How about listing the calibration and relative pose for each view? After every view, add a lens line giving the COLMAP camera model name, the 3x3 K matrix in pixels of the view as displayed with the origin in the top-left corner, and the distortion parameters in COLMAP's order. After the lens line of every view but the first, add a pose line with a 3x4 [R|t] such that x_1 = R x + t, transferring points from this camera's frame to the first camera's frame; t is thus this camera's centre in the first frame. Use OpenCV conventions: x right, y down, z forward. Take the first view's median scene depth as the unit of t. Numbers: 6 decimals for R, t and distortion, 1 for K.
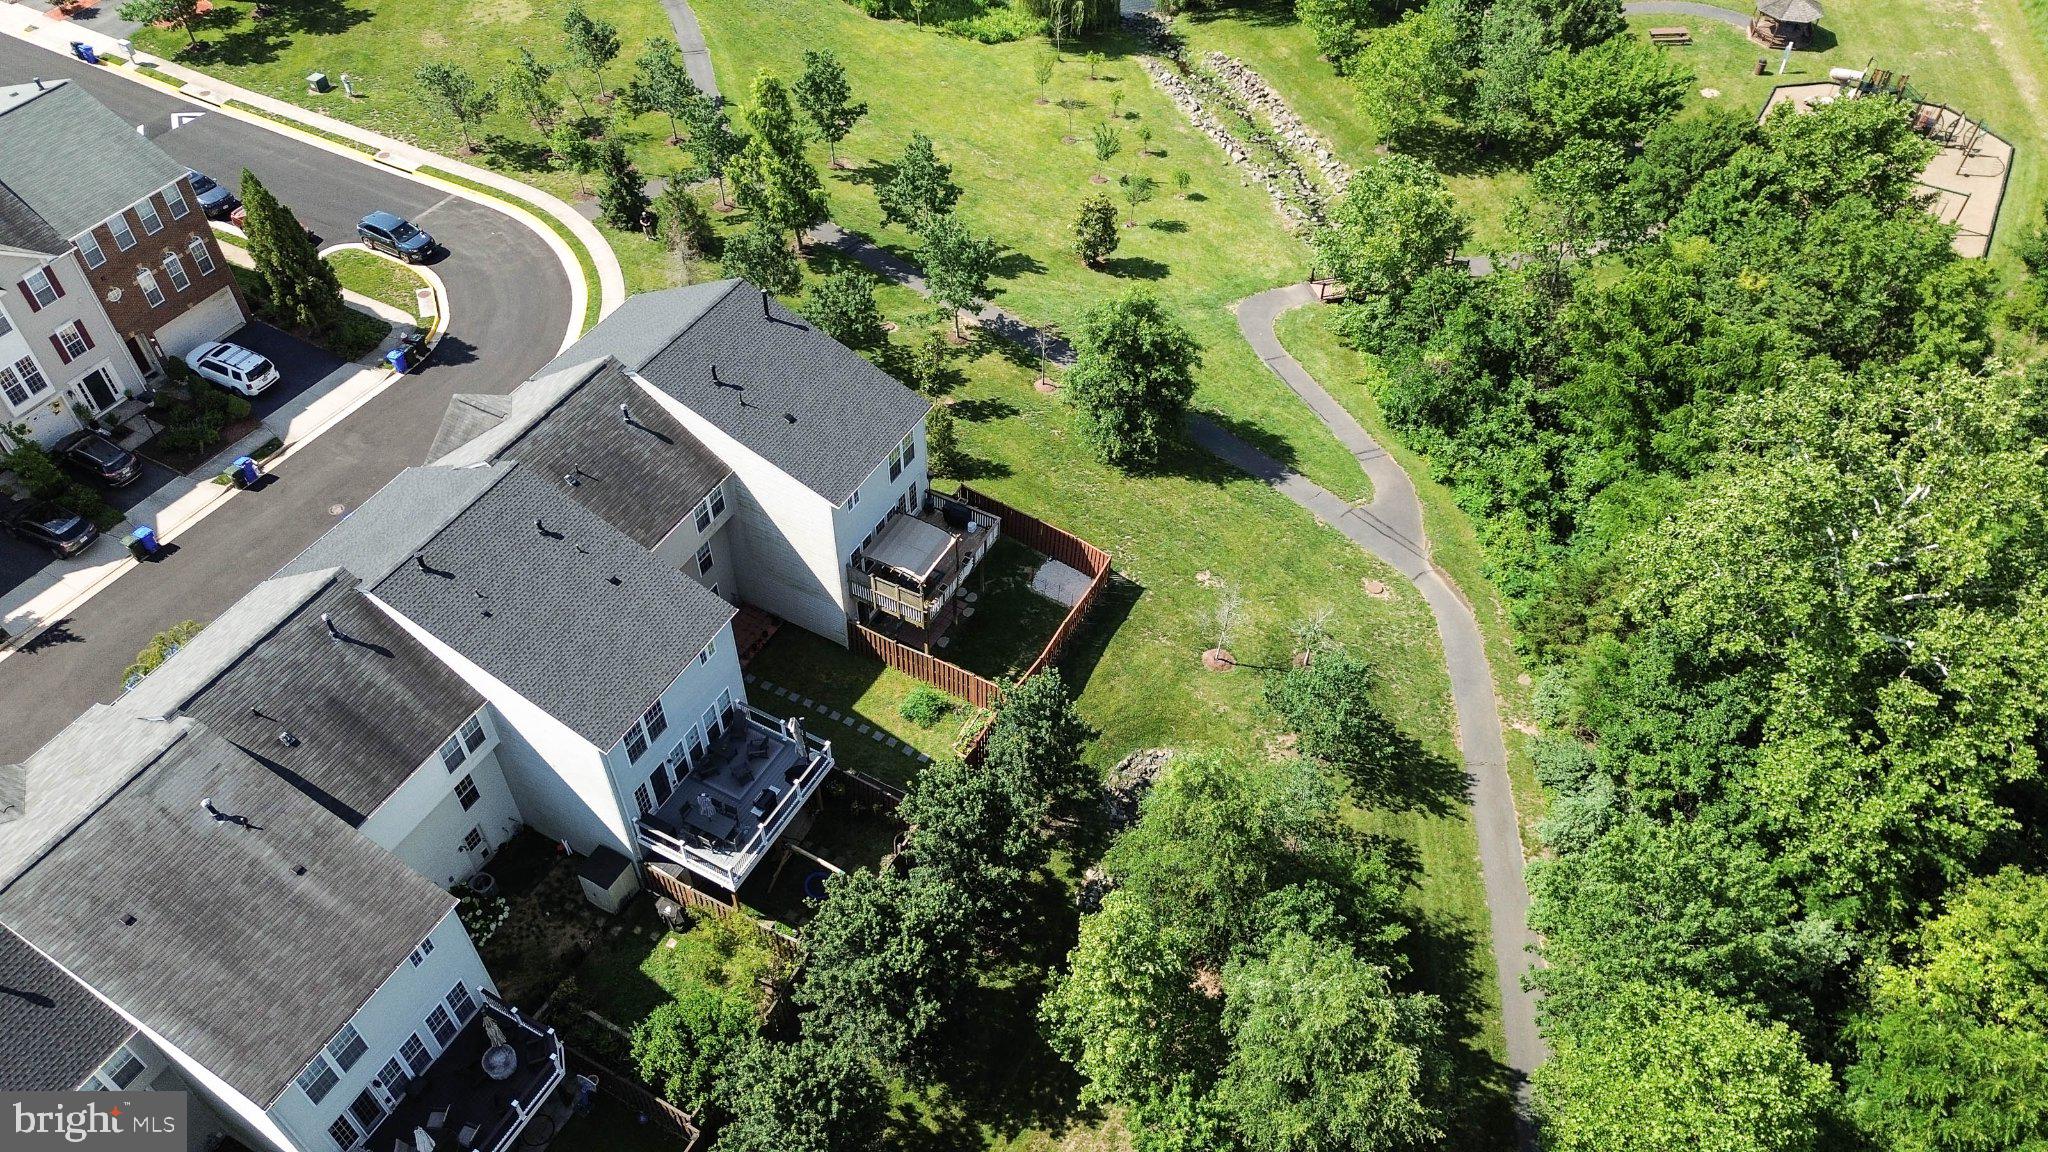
lens RADIAL K [[1447.5, 0, 1020.3], [0, 1447.5, 586.0], [0, 0, 1]] dist [0.056562, -0.055590]
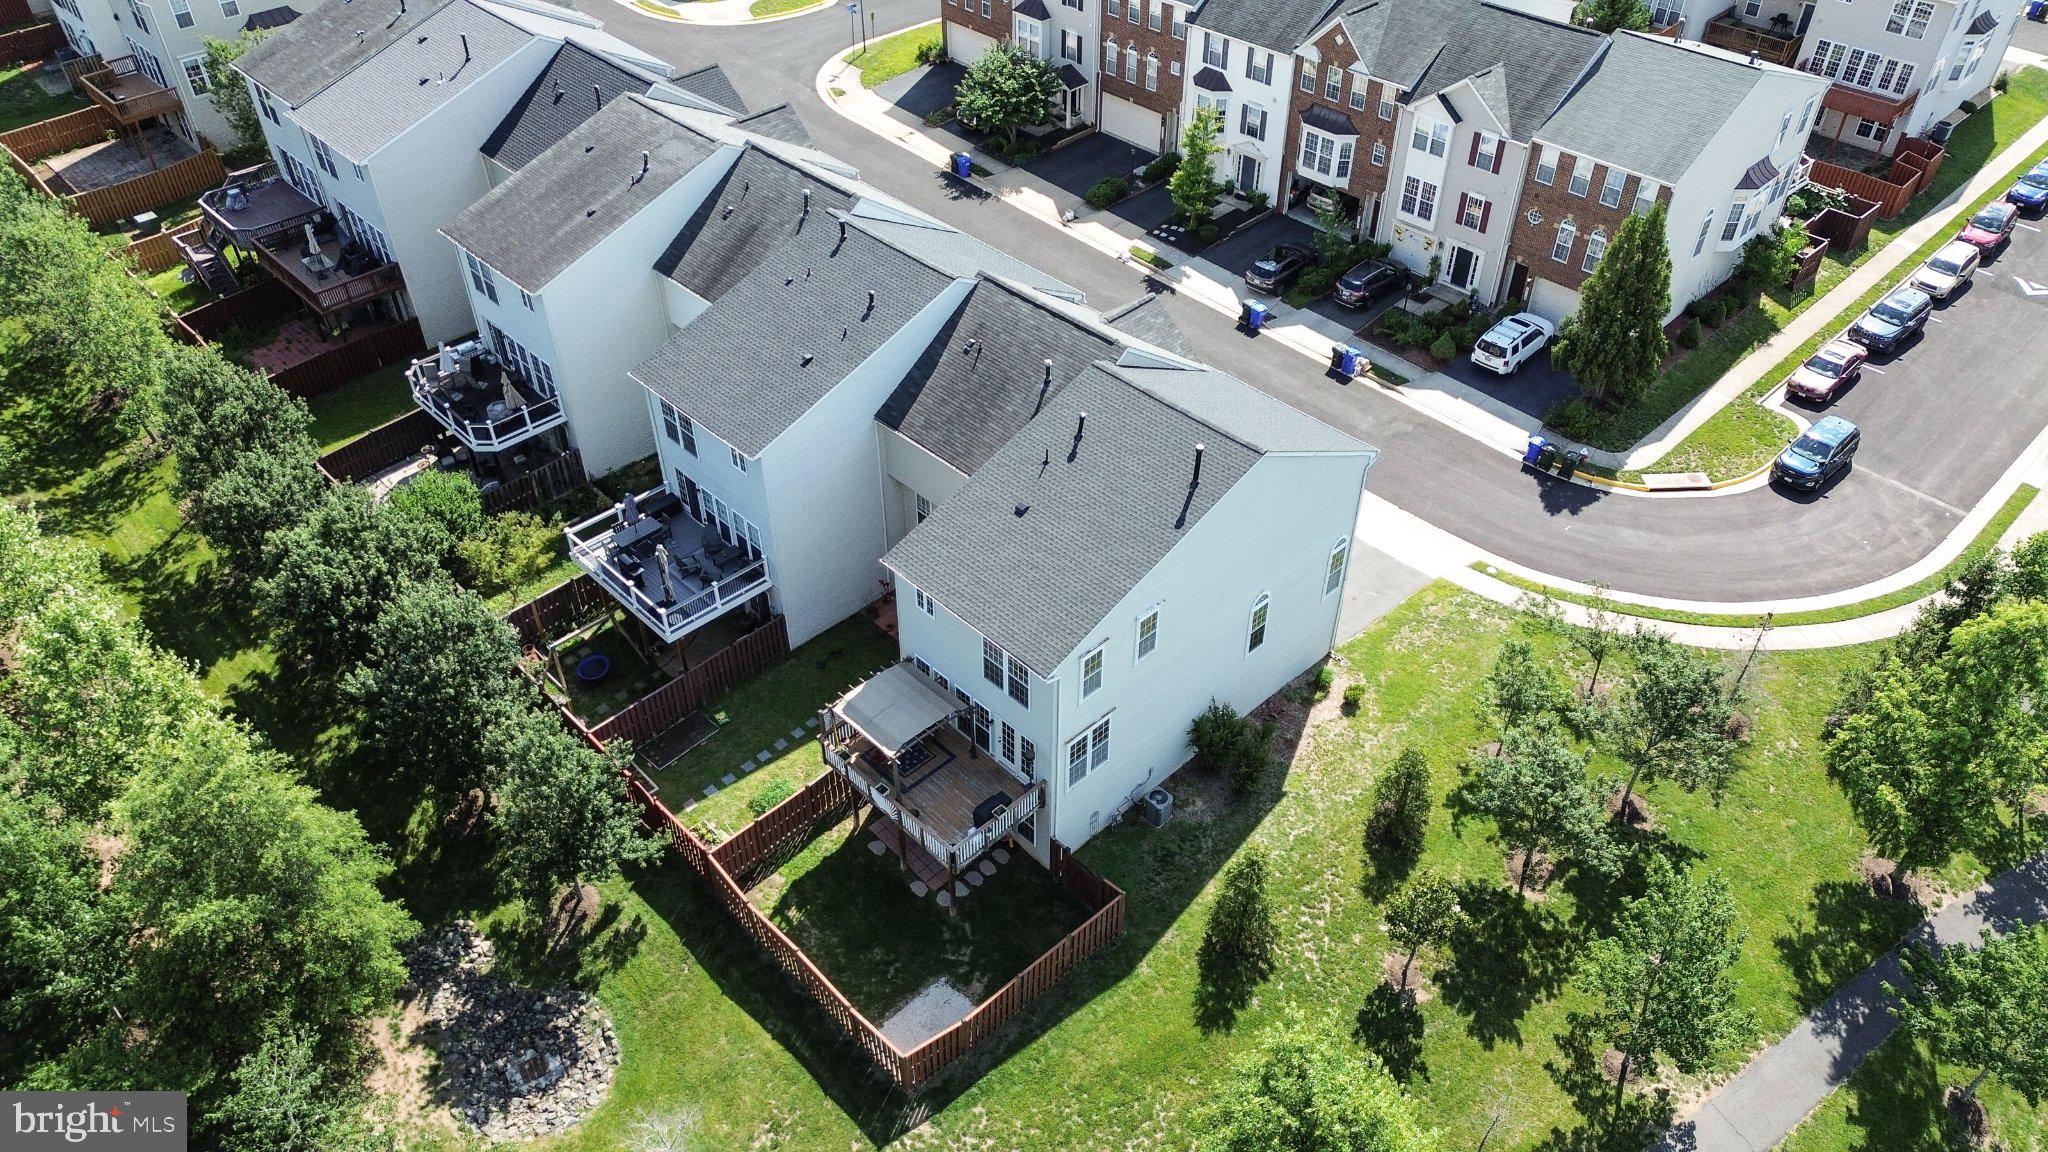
lens RADIAL K [[1447.5, 0, 1013.6], [0, 1447.5, 569.7], [0, 0, 1]] dist [0.056562, -0.055590]
pose [[-0.304707, 0.610478, -0.731075, 0.333796], [-0.695629, 0.381659, 0.608634, -0.453636], [0.650579, 0.694013, 0.308372, 0.634813]]
